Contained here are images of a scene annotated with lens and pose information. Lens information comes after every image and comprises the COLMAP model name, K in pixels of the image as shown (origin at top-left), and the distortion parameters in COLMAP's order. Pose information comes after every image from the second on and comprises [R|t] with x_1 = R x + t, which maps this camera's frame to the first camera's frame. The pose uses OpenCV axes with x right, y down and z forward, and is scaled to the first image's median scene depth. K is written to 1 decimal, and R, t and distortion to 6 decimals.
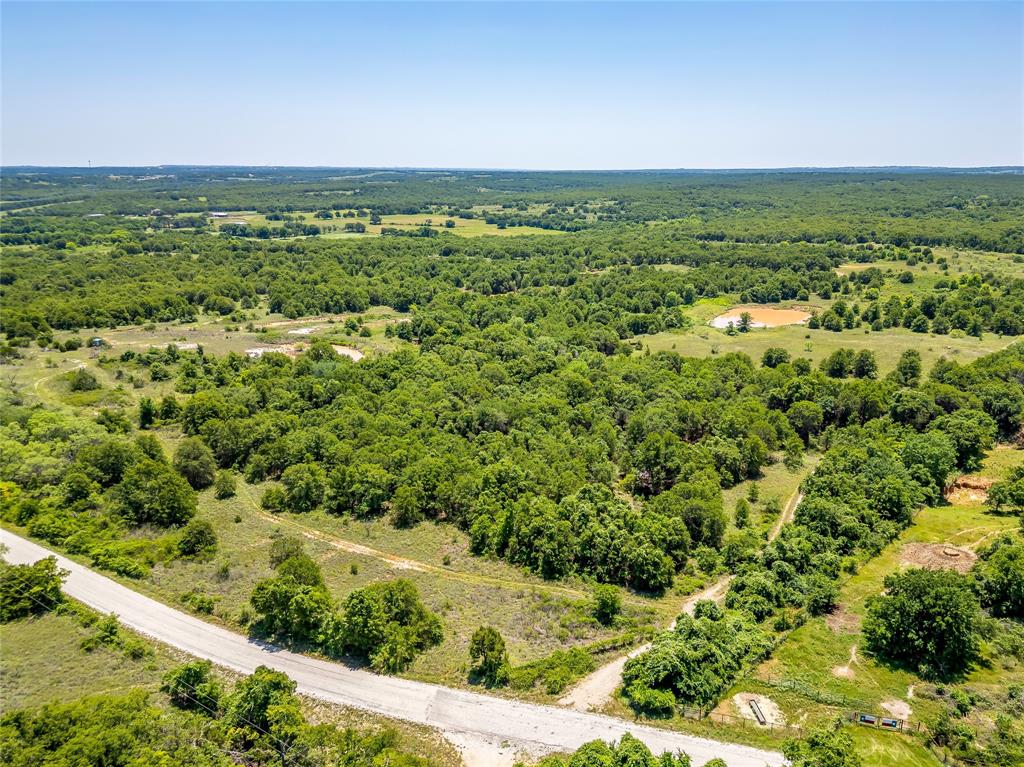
lens RADIAL K [[718.0, 0, 512.0], [0, 718.0, 383.5], [0, 0, 1]] dist [0.063939, -0.063940]
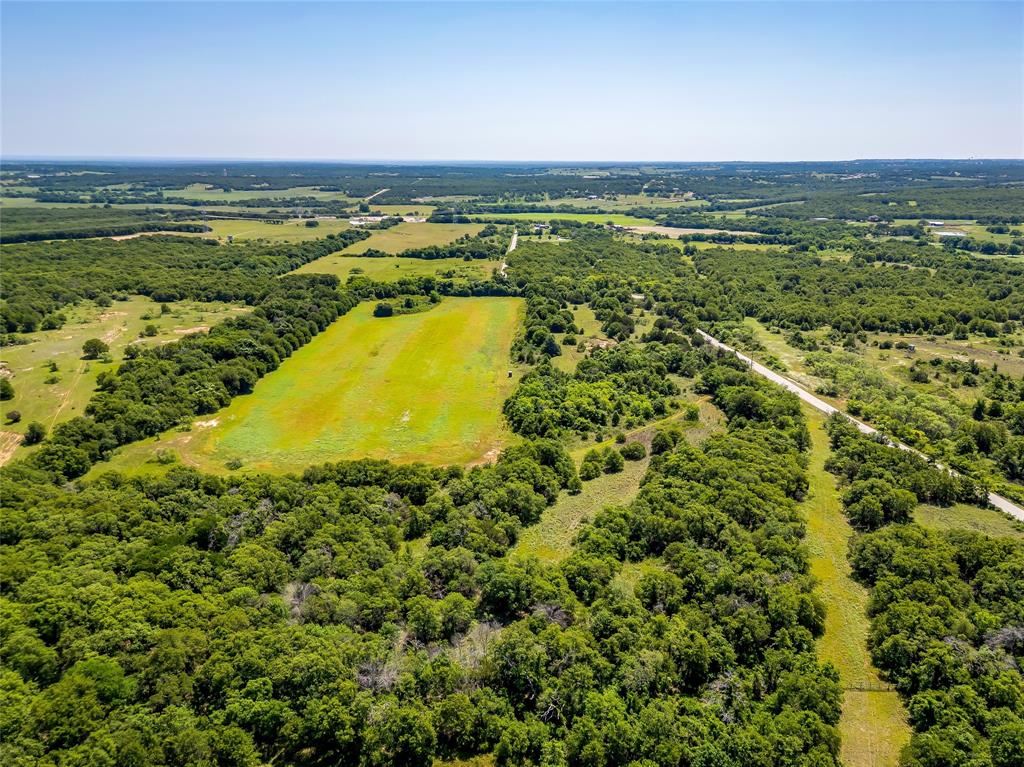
lens RADIAL K [[718.0, 0, 512.0], [0, 718.0, 383.5], [0, 0, 1]] dist [0.063939, -0.063940]
pose [[0.662797, 0.221585, -0.715263, -0.026482], [-0.213295, 0.971509, 0.103320, 0.011584], [0.717778, 0.084082, 0.691176, -0.195112]]
